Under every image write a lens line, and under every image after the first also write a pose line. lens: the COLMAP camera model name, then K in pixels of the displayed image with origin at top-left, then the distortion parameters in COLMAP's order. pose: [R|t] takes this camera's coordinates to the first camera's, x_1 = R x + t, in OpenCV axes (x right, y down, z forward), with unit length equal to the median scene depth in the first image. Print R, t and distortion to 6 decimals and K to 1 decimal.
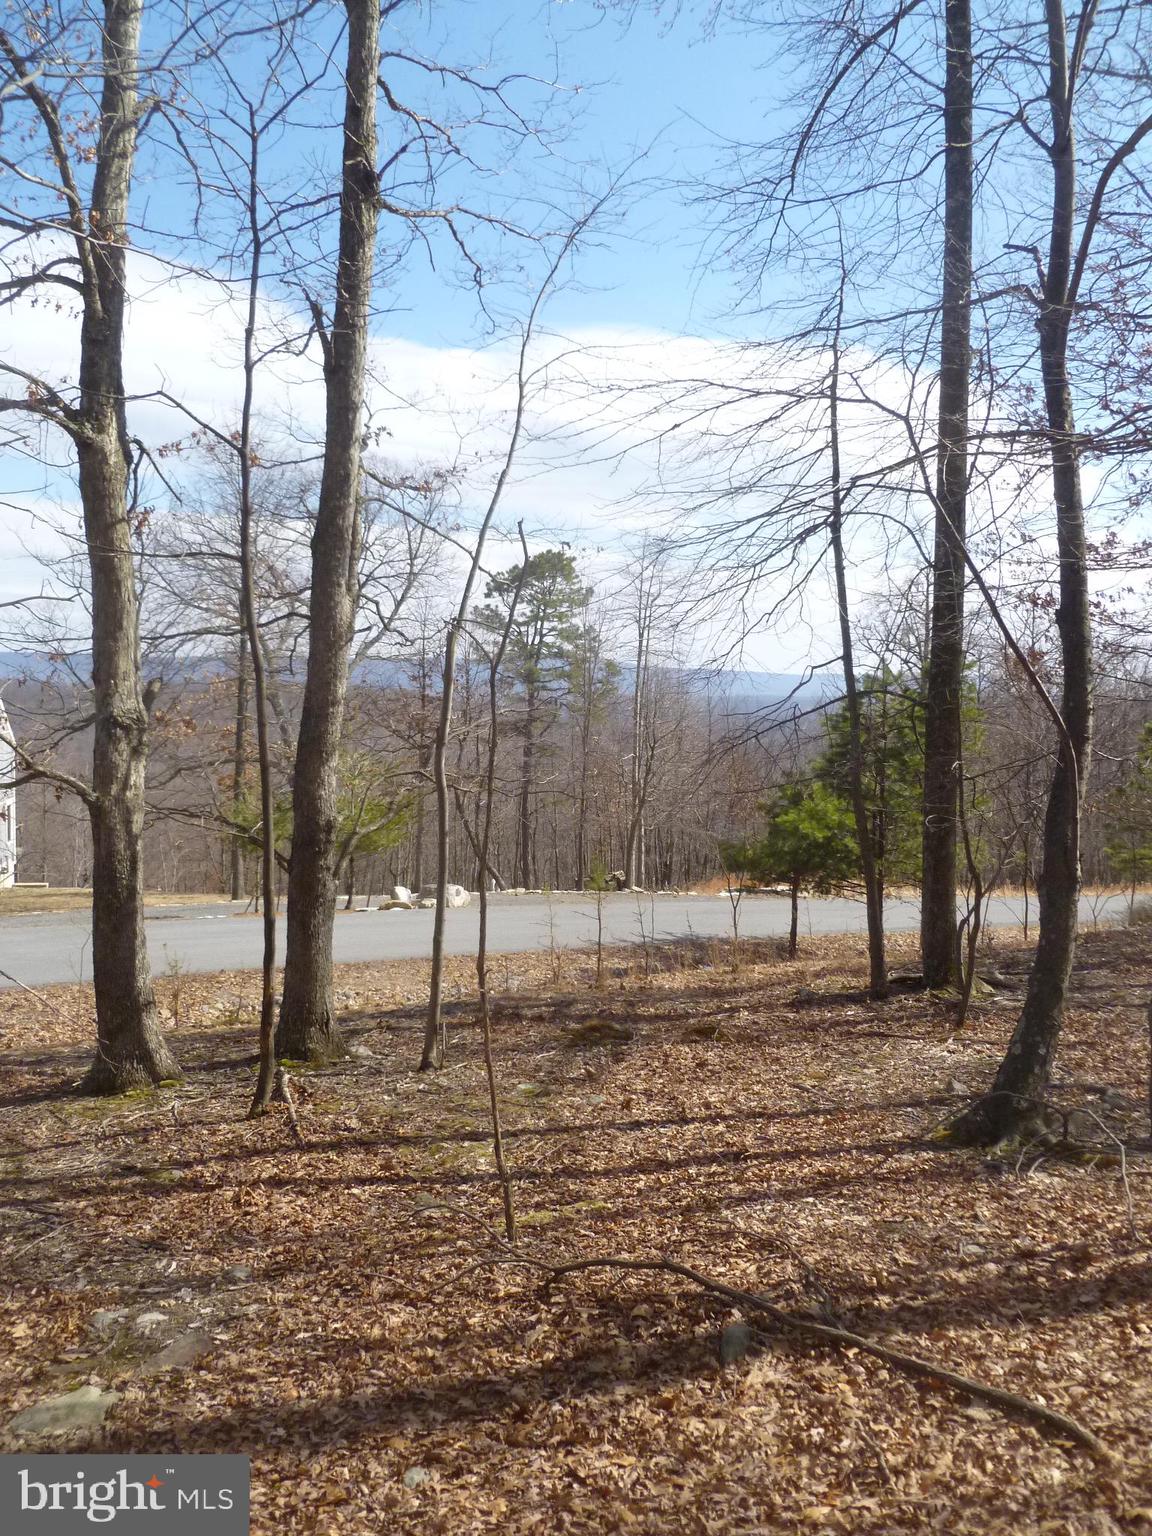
lens RADIAL K [[1276.9, 0, 576.0], [0, 1276.9, 768.0], [0, 0, 1]] dist [-0.087455, 0.048956]
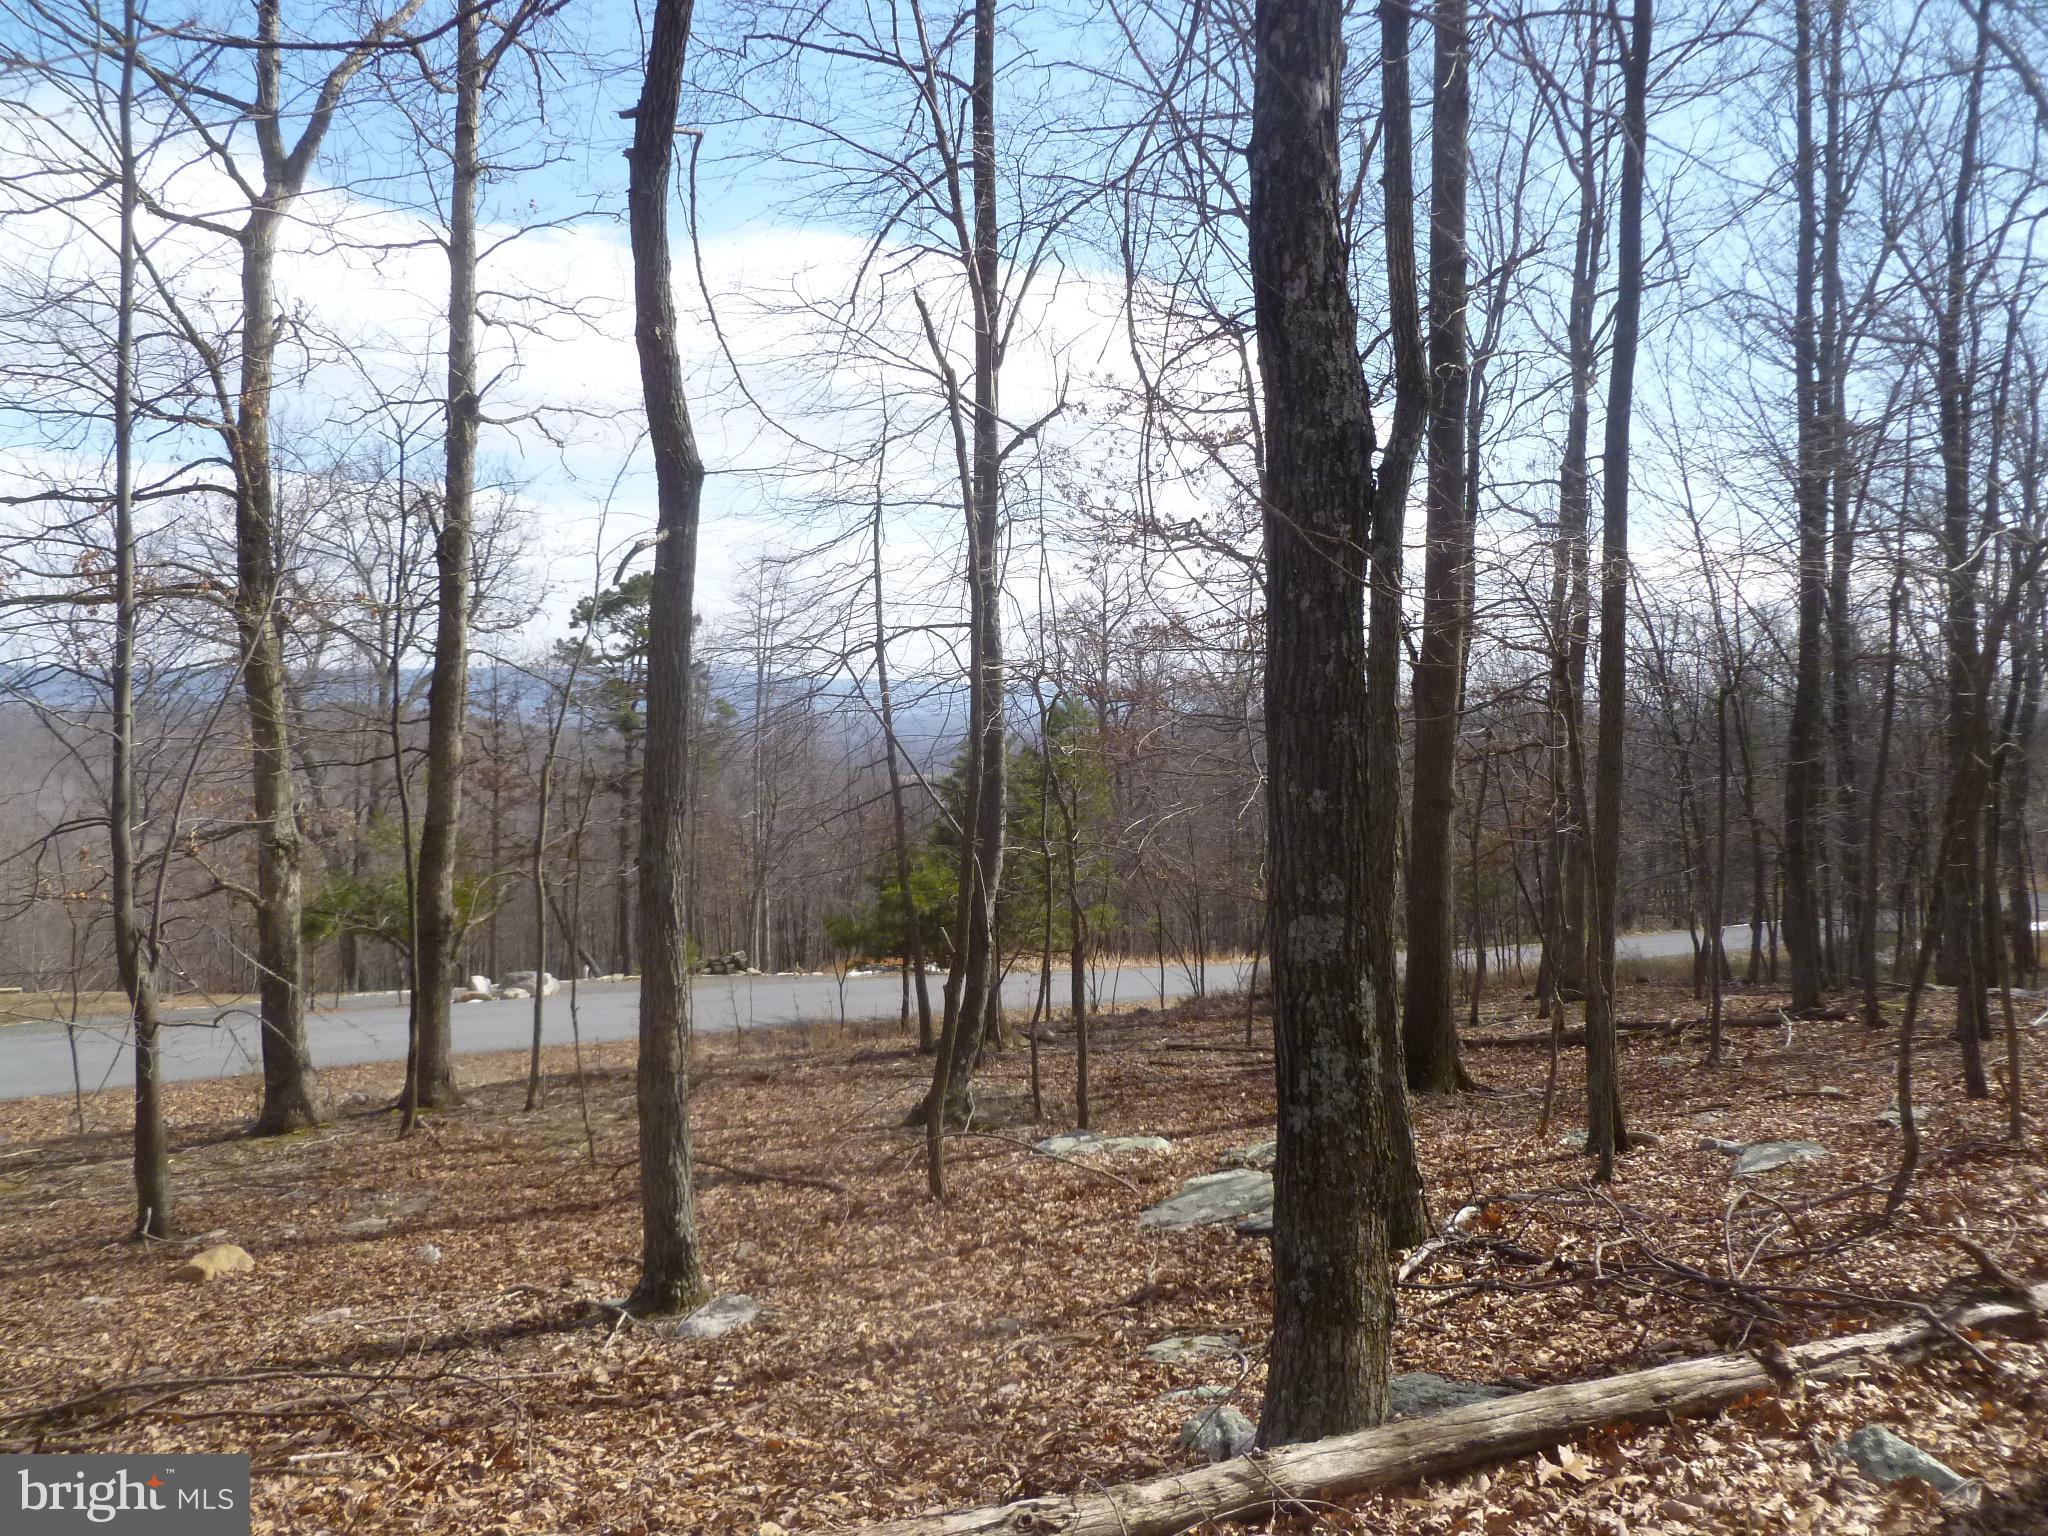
lens RADIAL K [[1702.5, 0, 1020.3], [0, 1702.5, 798.1], [0, 0, 1]] dist [-0.087455, 0.048956]
pose [[0.982407, -0.016942, 0.185981, 0.040282], [0.018445, 0.999810, -0.006350, -0.039813], [-0.185838, 0.009668, 0.982533, -0.550862]]
